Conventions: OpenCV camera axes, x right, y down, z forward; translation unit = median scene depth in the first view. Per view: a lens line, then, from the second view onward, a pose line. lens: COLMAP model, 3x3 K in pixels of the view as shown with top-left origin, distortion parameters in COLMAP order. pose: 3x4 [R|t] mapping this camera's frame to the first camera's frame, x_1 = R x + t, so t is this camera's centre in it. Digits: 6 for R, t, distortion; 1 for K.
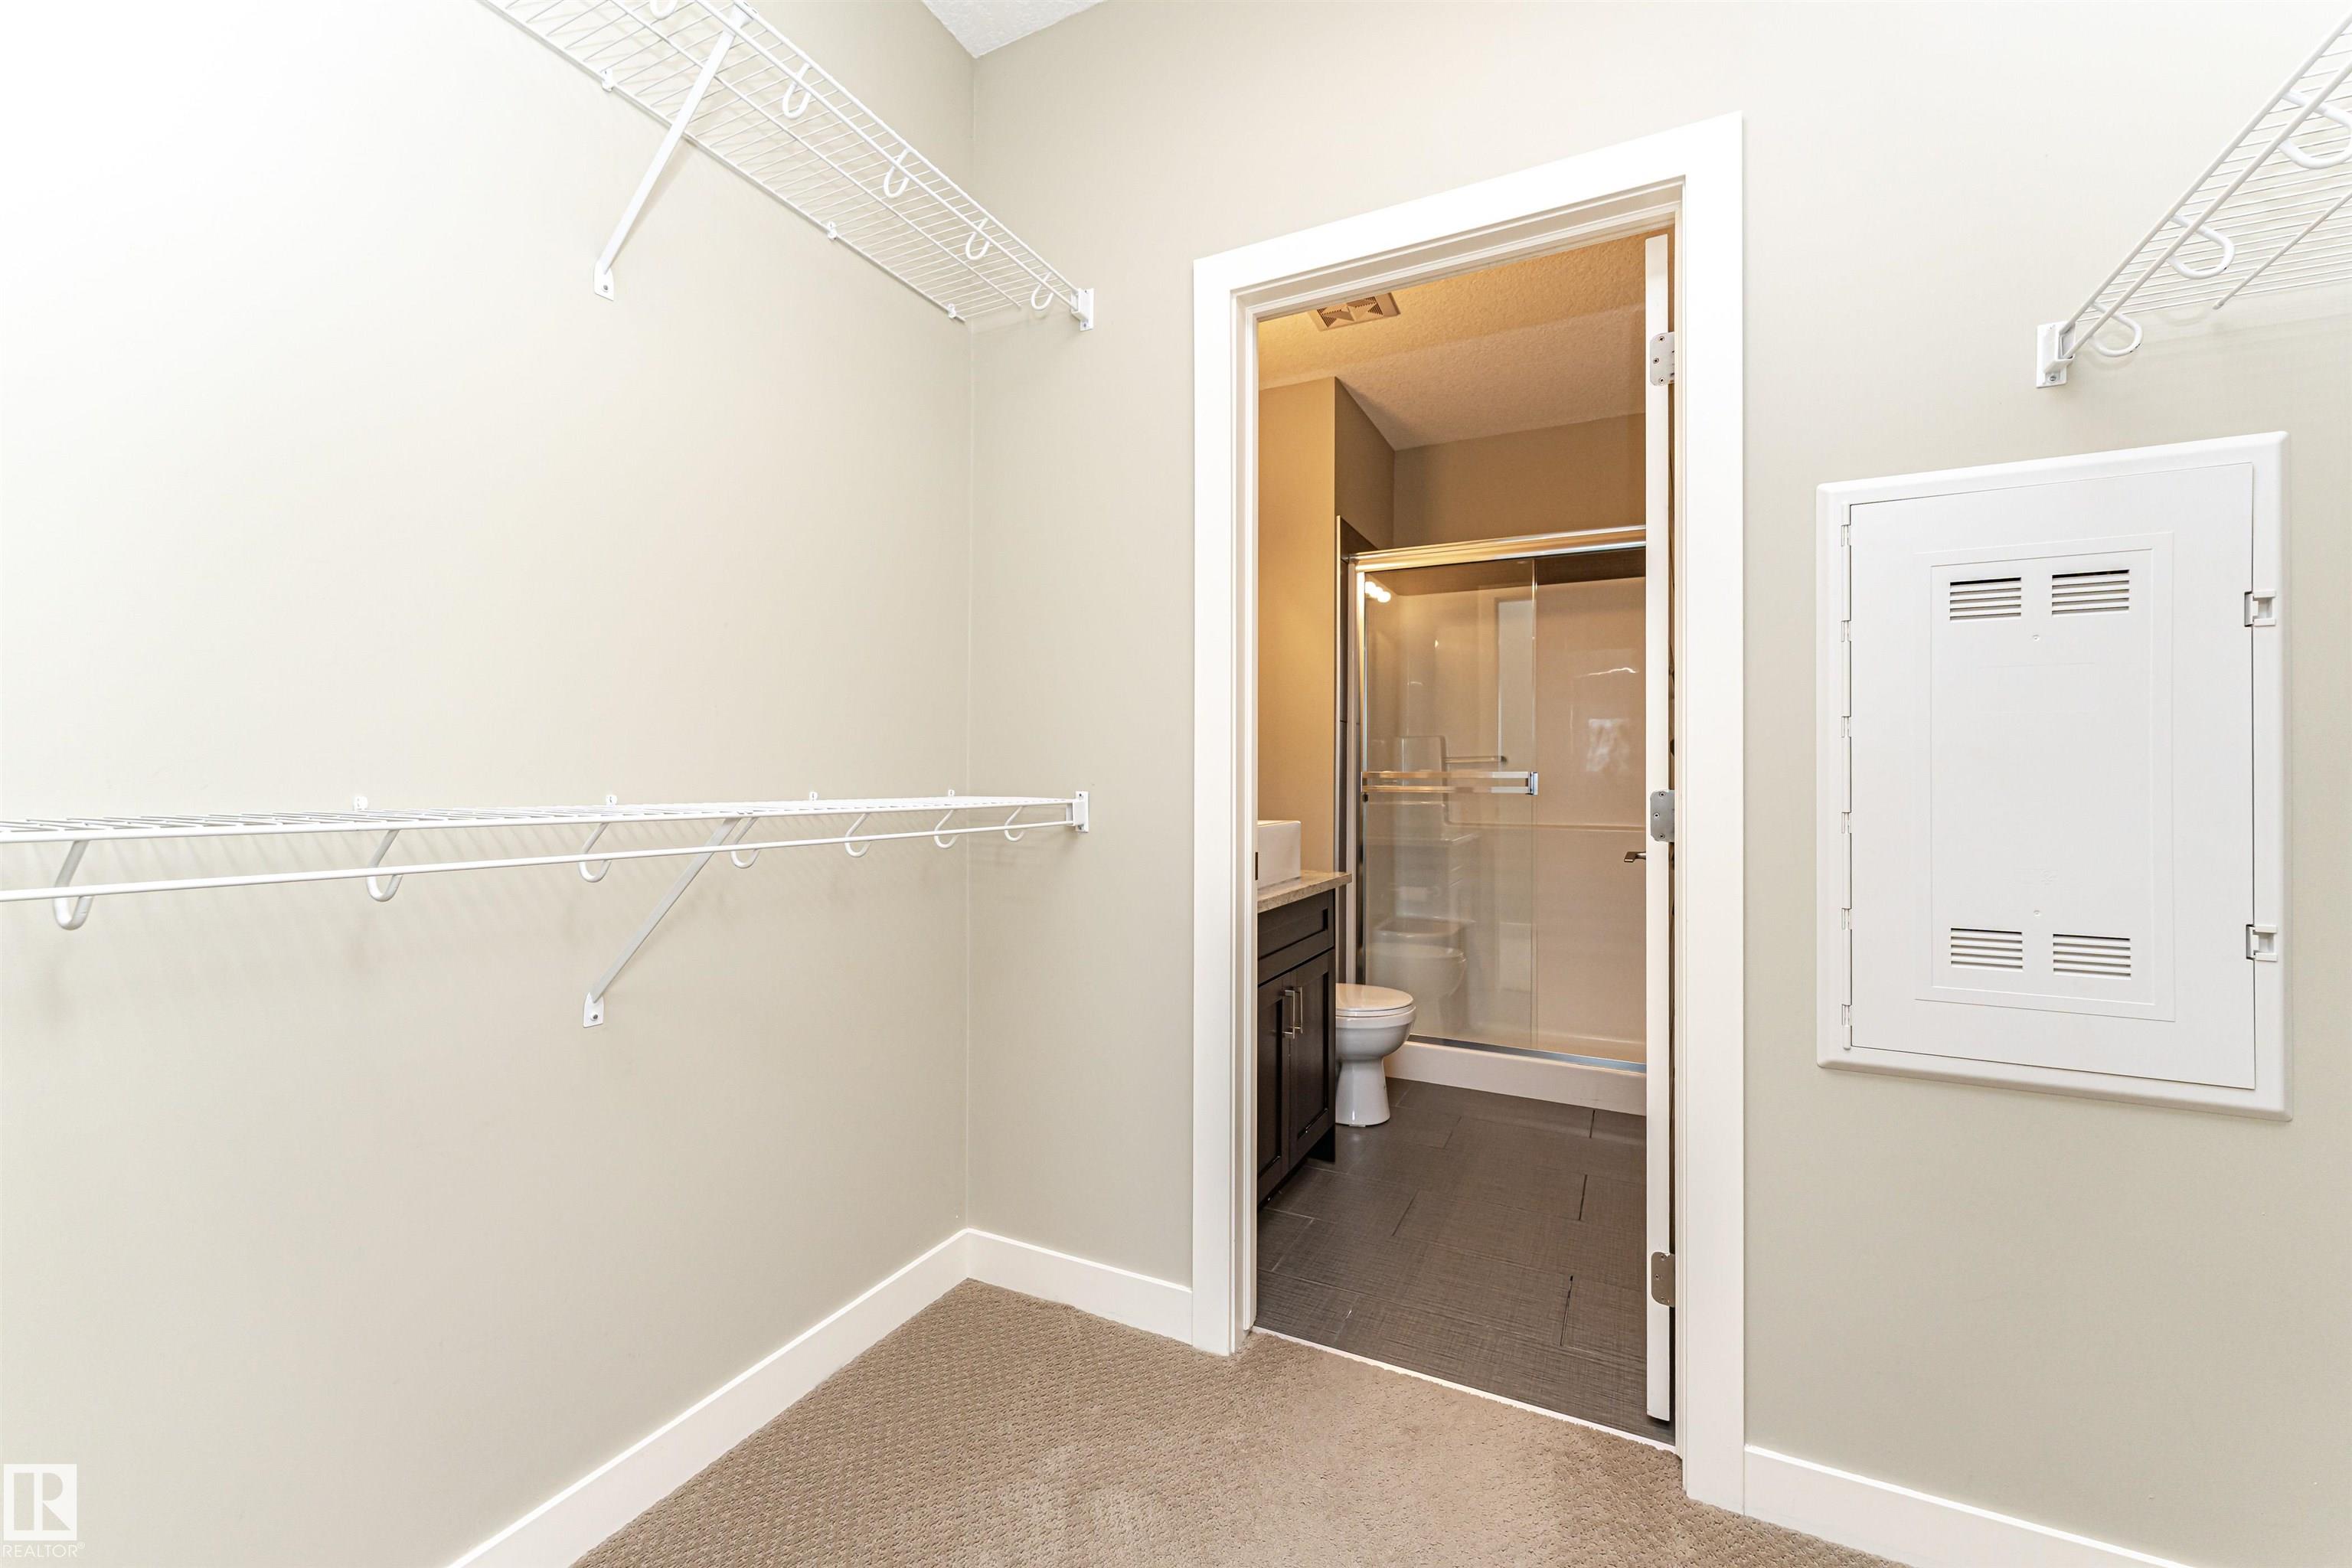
lens RADIAL K [[951.5, 0, 1175.4], [0, 951.5, 790.8], [0, 0, 1]] dist [-0.001484, -0.000682]
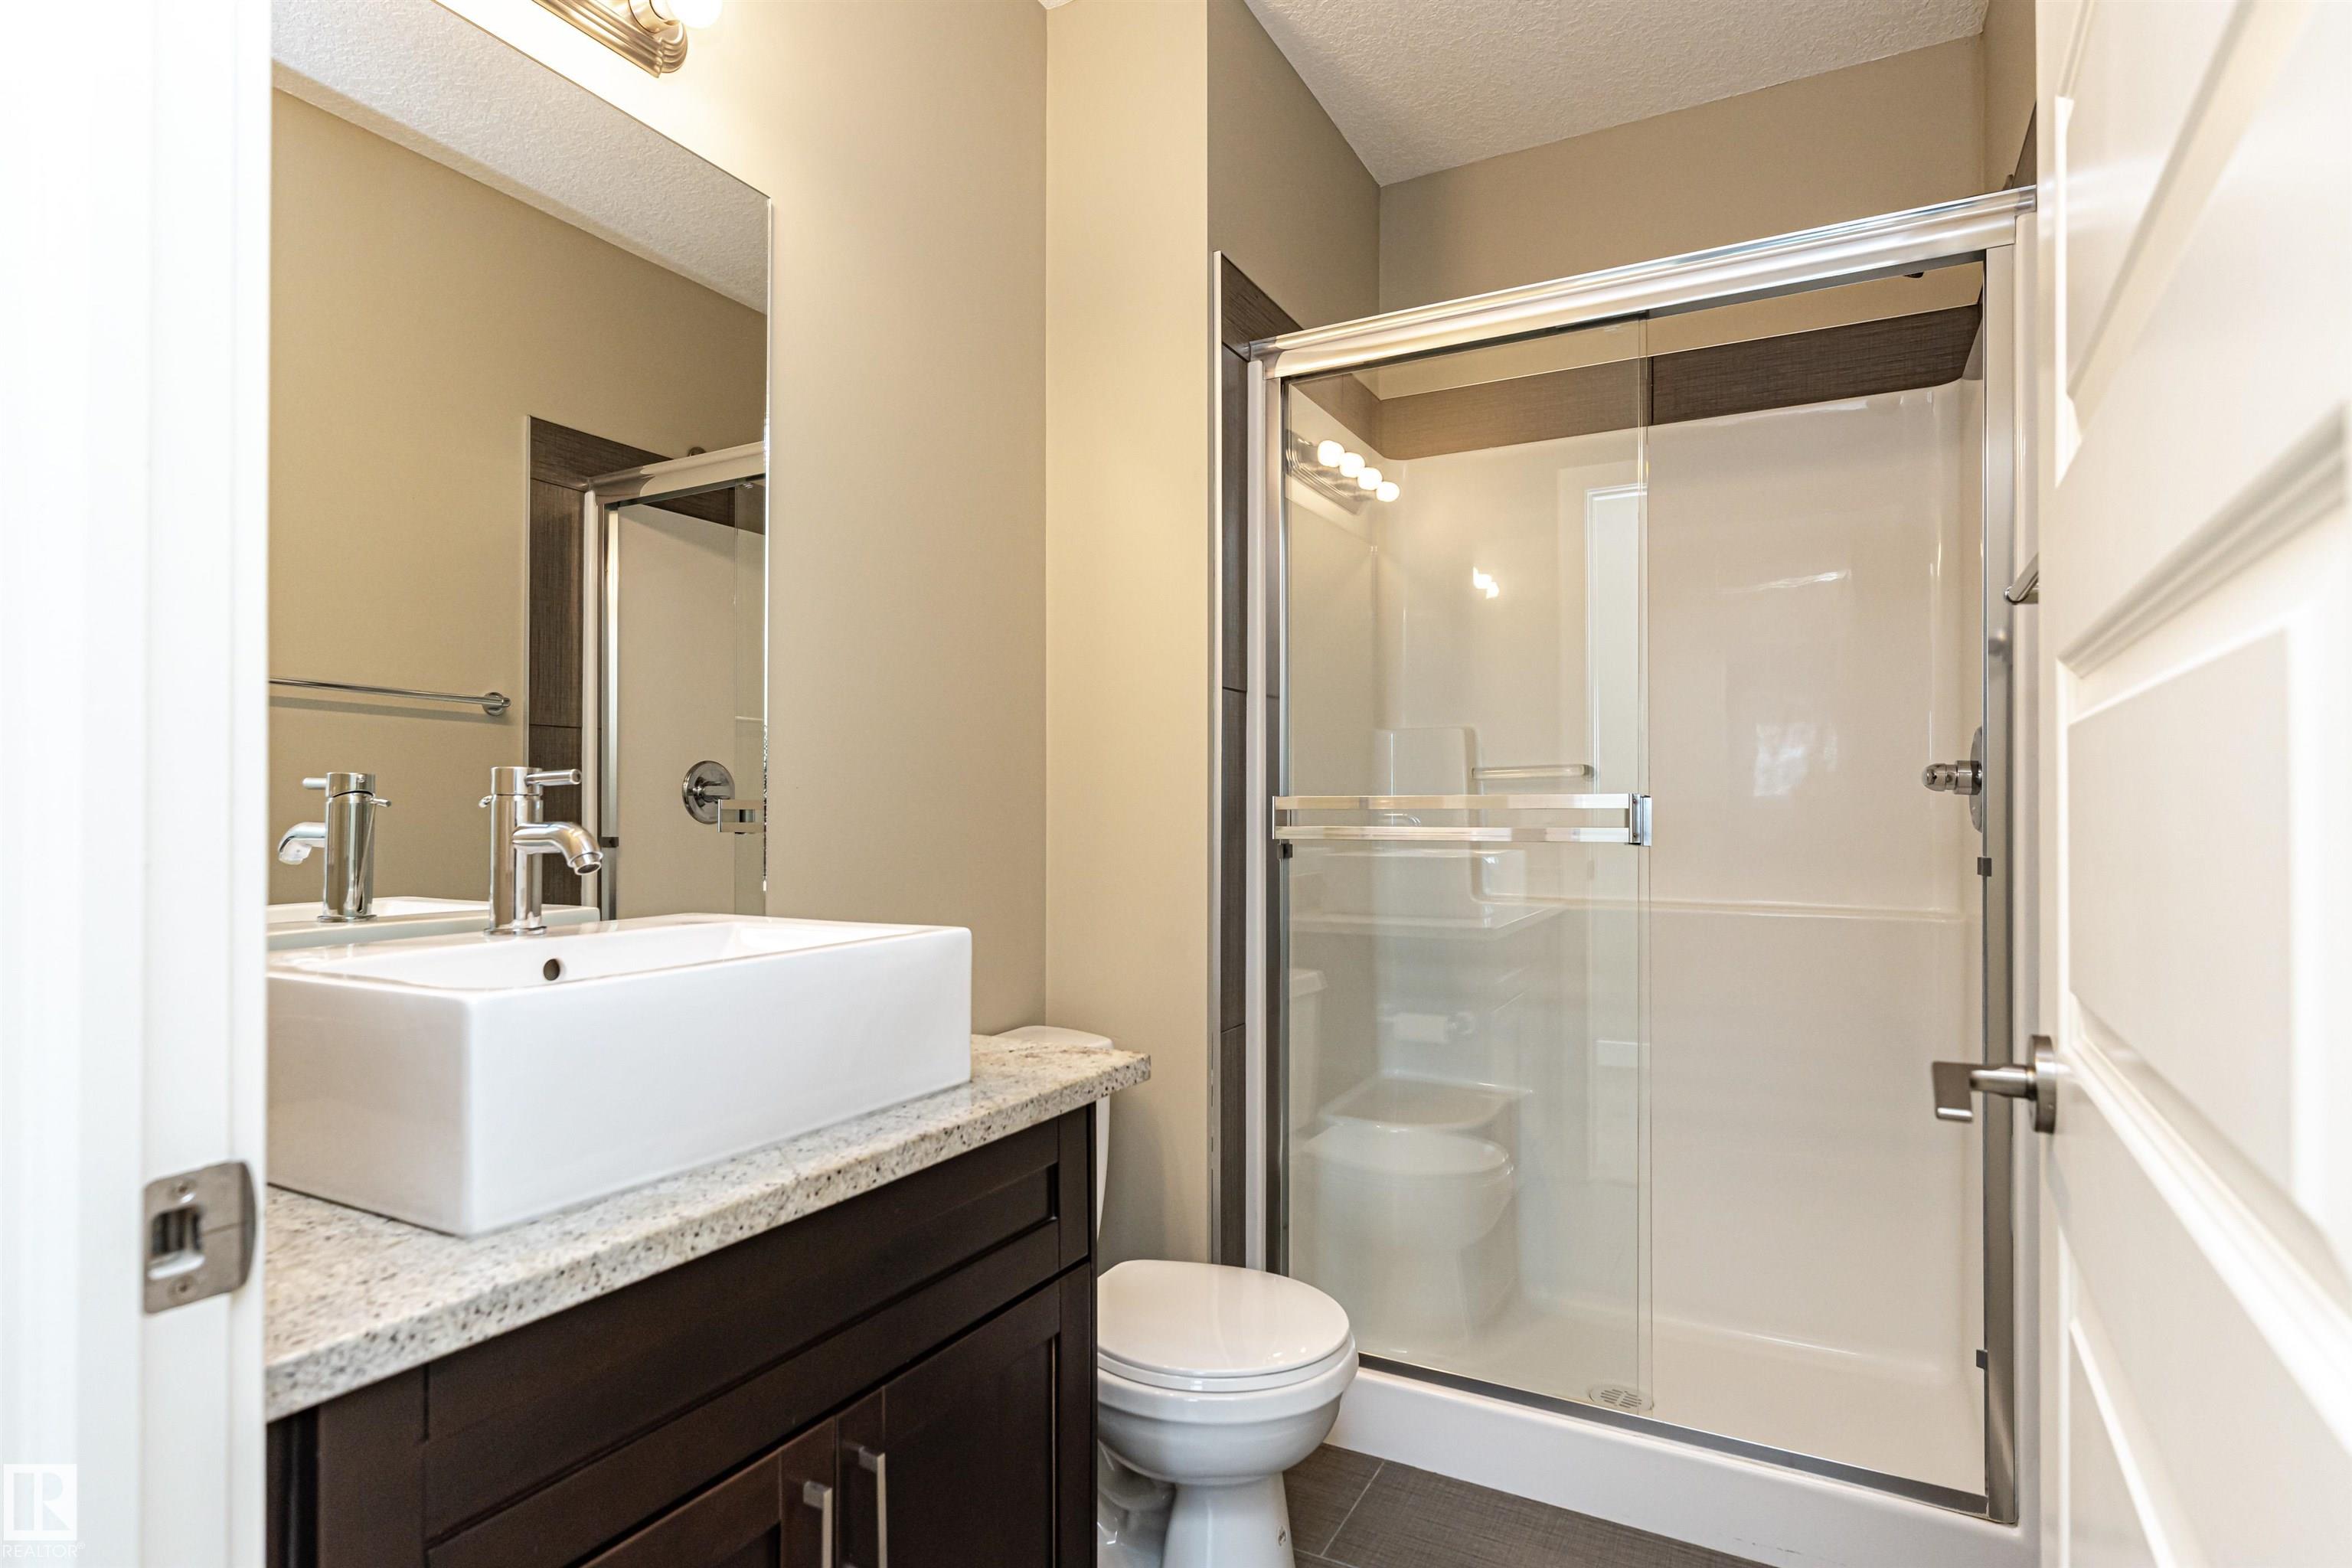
lens RADIAL K [[1160.3, 0, 1166.3], [0, 1160.3, 812.4], [0, 0, 1]] dist [0.002066, 0.000077]
pose [[0.998677, -0.001104, -0.051413, 0.157578], [0.000491, 0.999929, -0.011927, -0.004423], [0.051422, 0.011886, 0.998606, 0.387097]]
